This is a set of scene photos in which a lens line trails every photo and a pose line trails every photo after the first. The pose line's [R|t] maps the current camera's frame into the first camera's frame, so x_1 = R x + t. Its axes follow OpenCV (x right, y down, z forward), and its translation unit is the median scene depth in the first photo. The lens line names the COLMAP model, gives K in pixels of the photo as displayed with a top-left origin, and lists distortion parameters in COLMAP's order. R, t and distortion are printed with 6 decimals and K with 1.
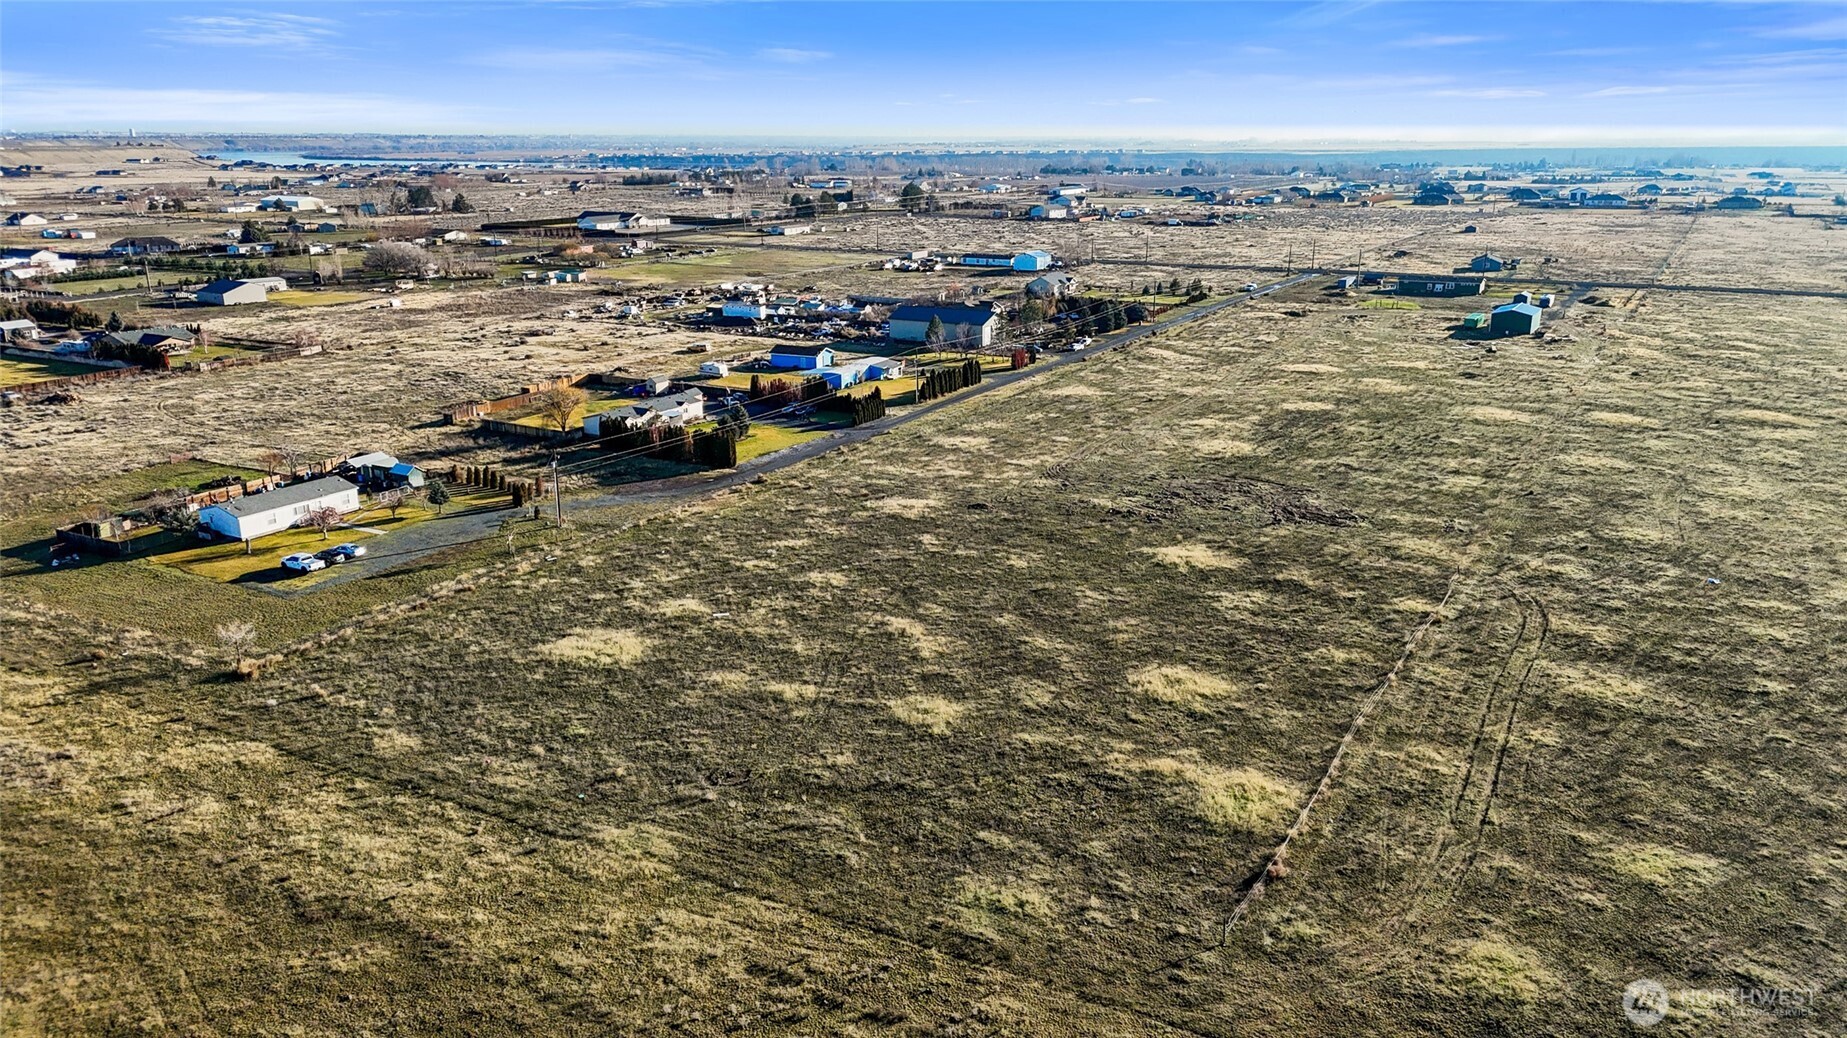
lens RADIAL K [[1352.6, 0, 918.7], [0, 1352.6, 538.7], [0, 0, 1]] dist [0.063730, -0.037680]
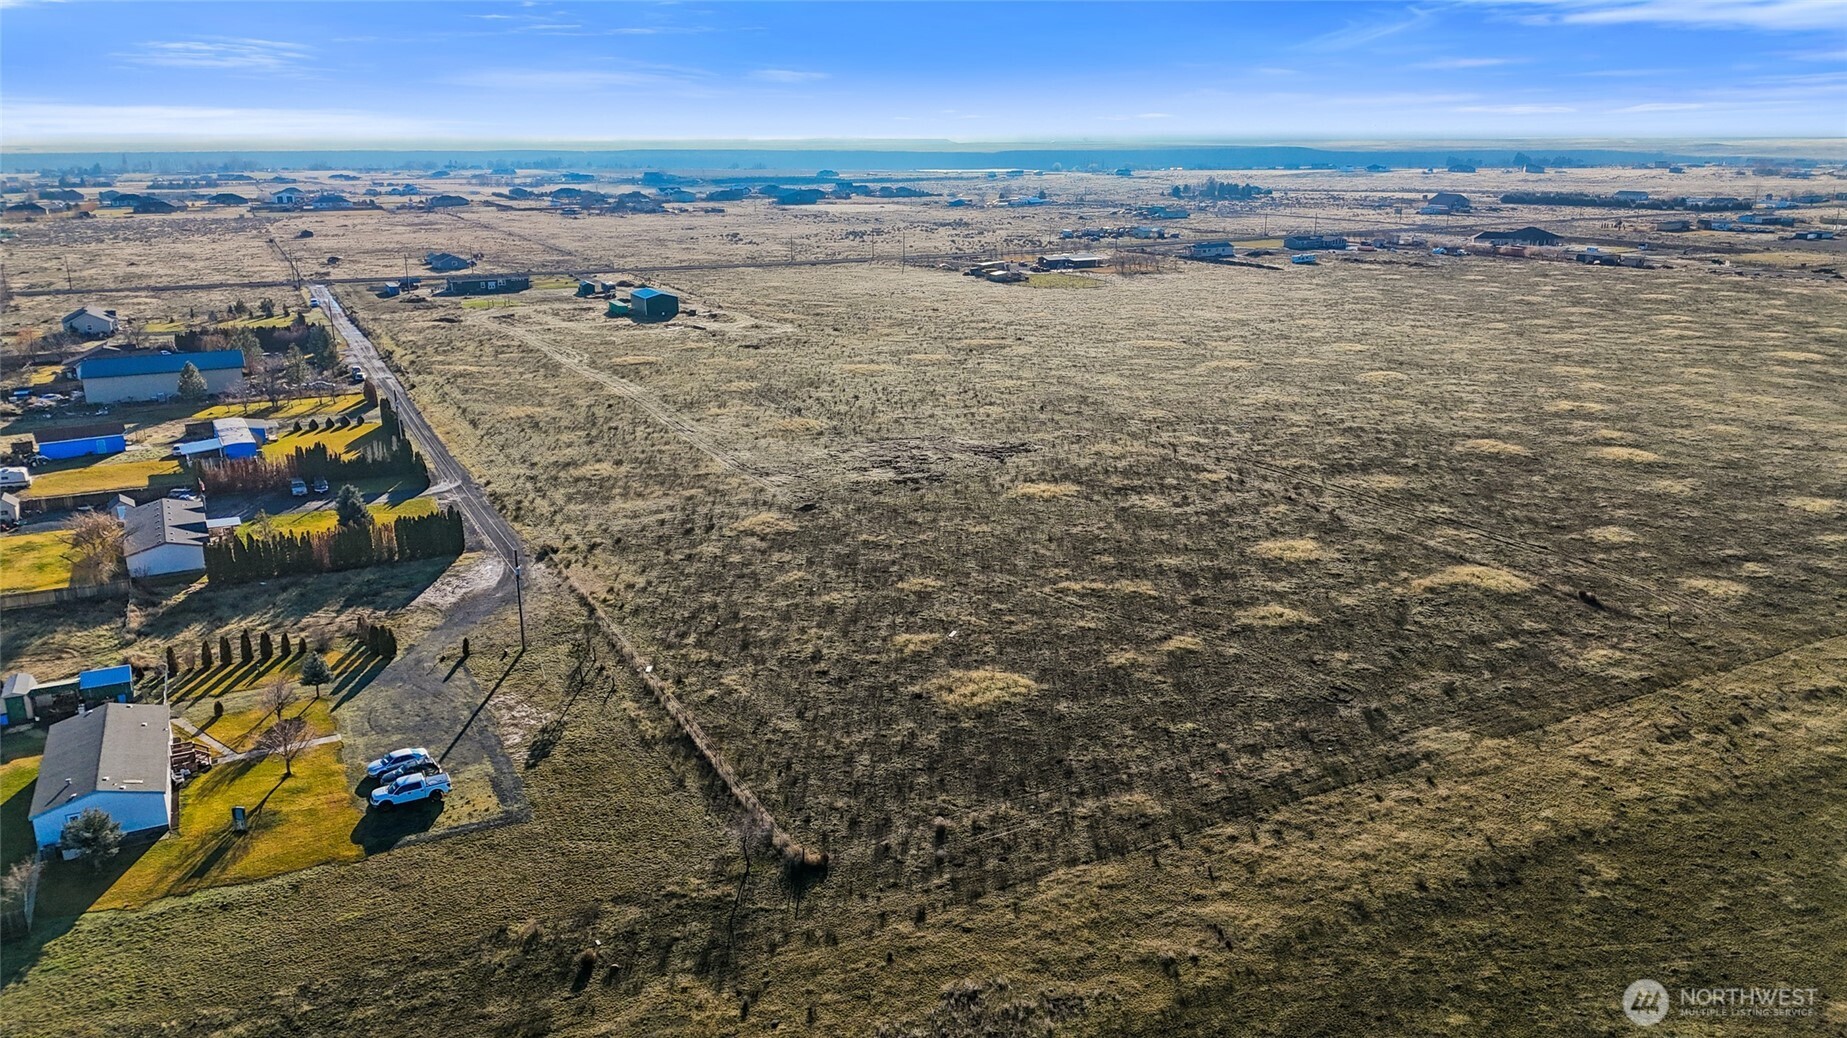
lens RADIAL K [[1352.6, 0, 926.3], [0, 1352.6, 509.0], [0, 0, 1]] dist [0.063730, -0.037680]
pose [[0.538726, -0.225980, 0.811608, -0.776961], [0.244467, 0.963836, 0.106094, -0.115749], [-0.806232, 0.141255, 0.574488, 0.378452]]
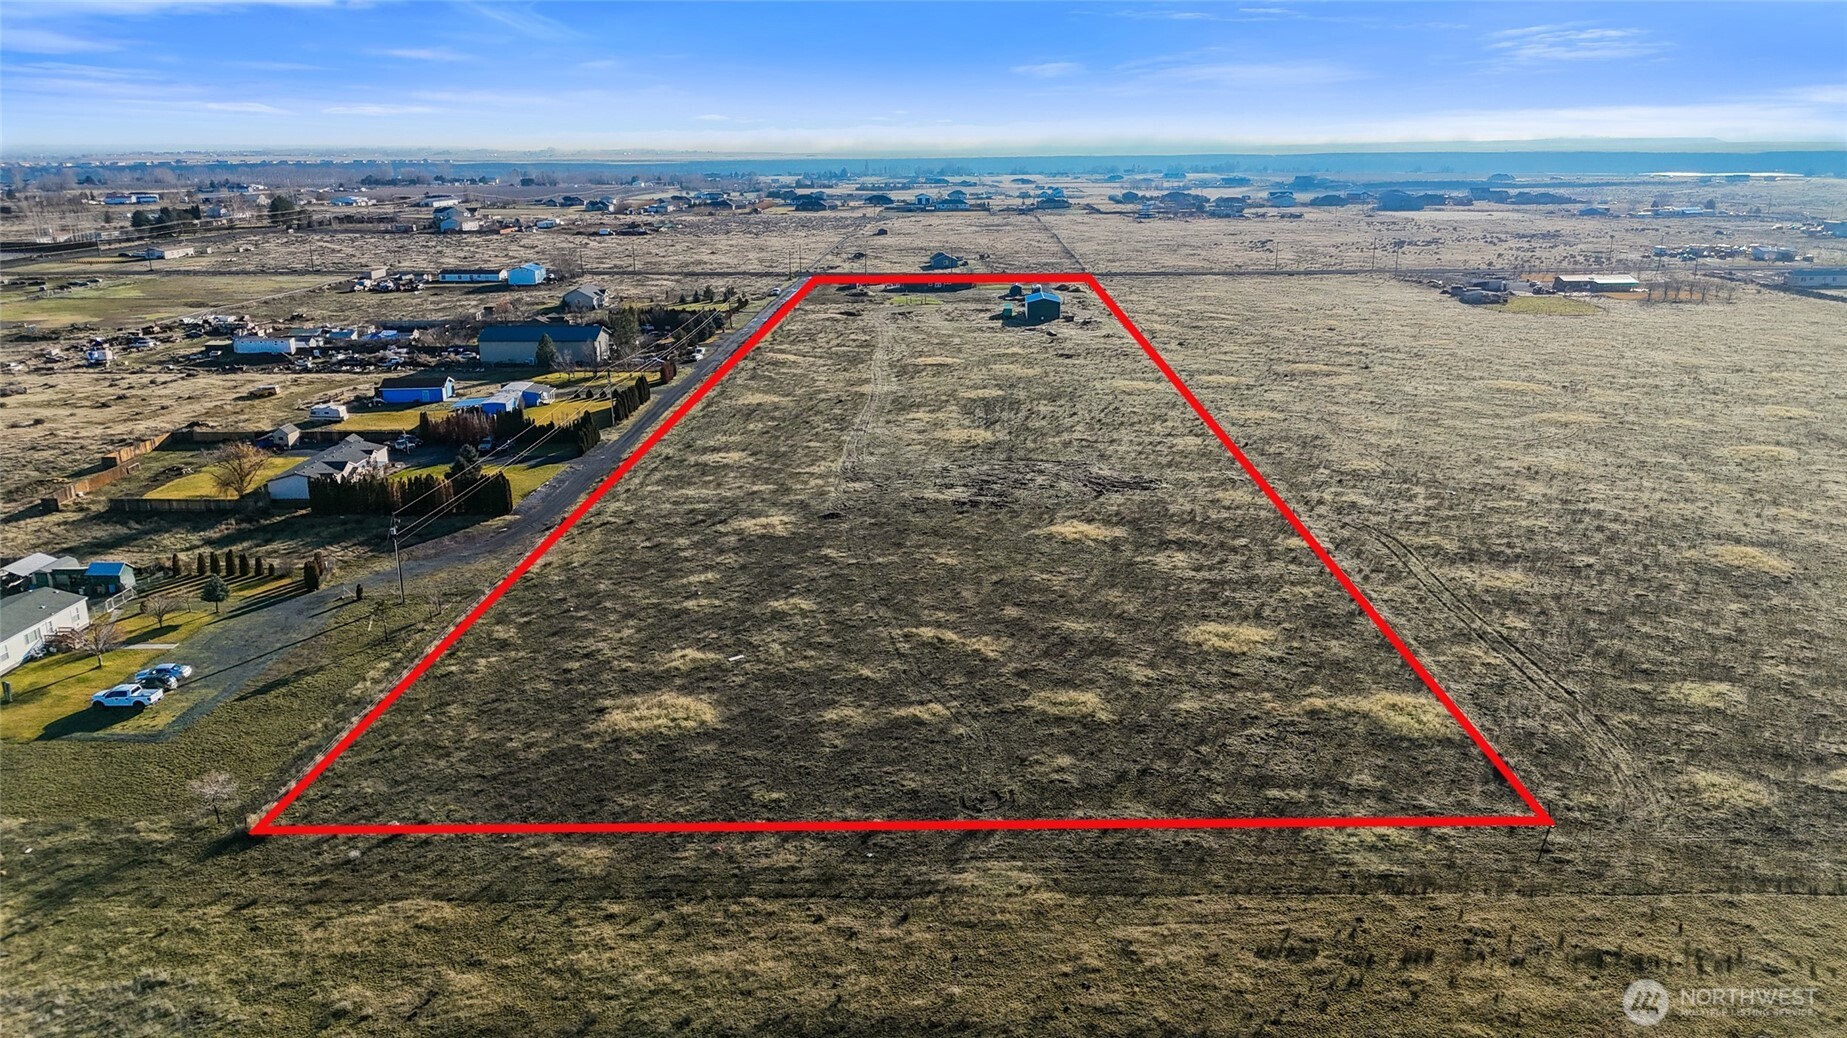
lens RADIAL K [[1352.6, 0, 922.0], [0, 1352.6, 508.3], [0, 0, 1]] dist [0.063730, -0.037680]
pose [[0.878518, -0.128732, 0.460037, -0.378176], [0.141266, 0.989945, 0.007246, -0.028676], [-0.456344, 0.058621, 0.887870, 0.091853]]
